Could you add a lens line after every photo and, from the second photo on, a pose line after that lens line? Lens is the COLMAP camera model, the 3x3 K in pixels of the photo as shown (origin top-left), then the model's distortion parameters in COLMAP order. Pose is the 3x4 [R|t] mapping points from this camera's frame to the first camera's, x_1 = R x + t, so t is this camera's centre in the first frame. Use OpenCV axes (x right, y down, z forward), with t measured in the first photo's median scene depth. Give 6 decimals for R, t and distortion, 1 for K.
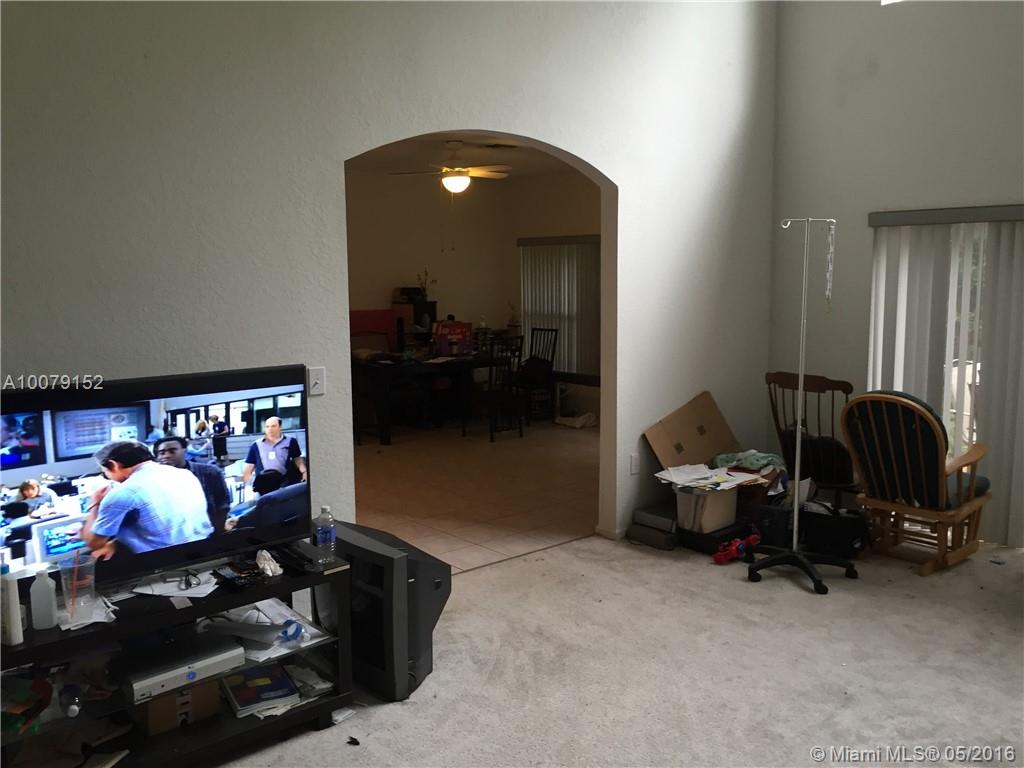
lens RADIAL K [[889.9, 0, 513.2], [0, 889.9, 384.7], [0, 0, 1]] dist [0.082150, -0.112537]
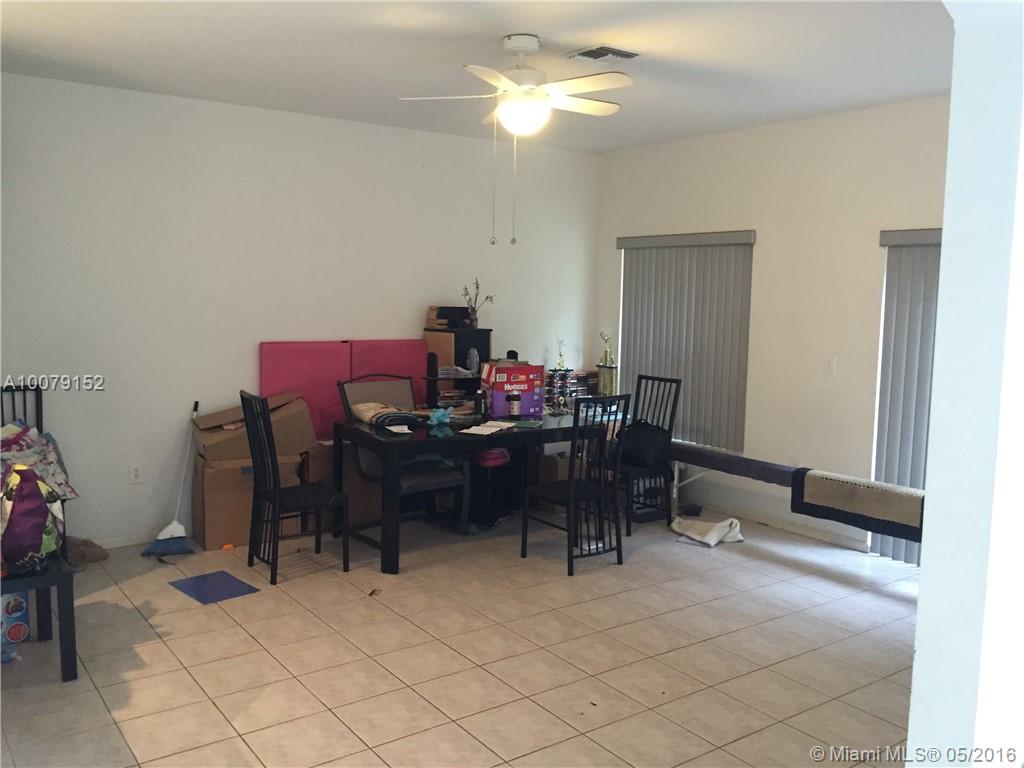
lens RADIAL K [[889.9, 0, 511.5], [0, 889.9, 385.8], [0, 0, 1]] dist [0.082150, -0.112537]
pose [[0.995699, 0.034851, -0.085847, -0.014796], [-0.036423, 0.999195, -0.016811, -0.043189], [0.085192, 0.019866, 0.996166, 0.366314]]
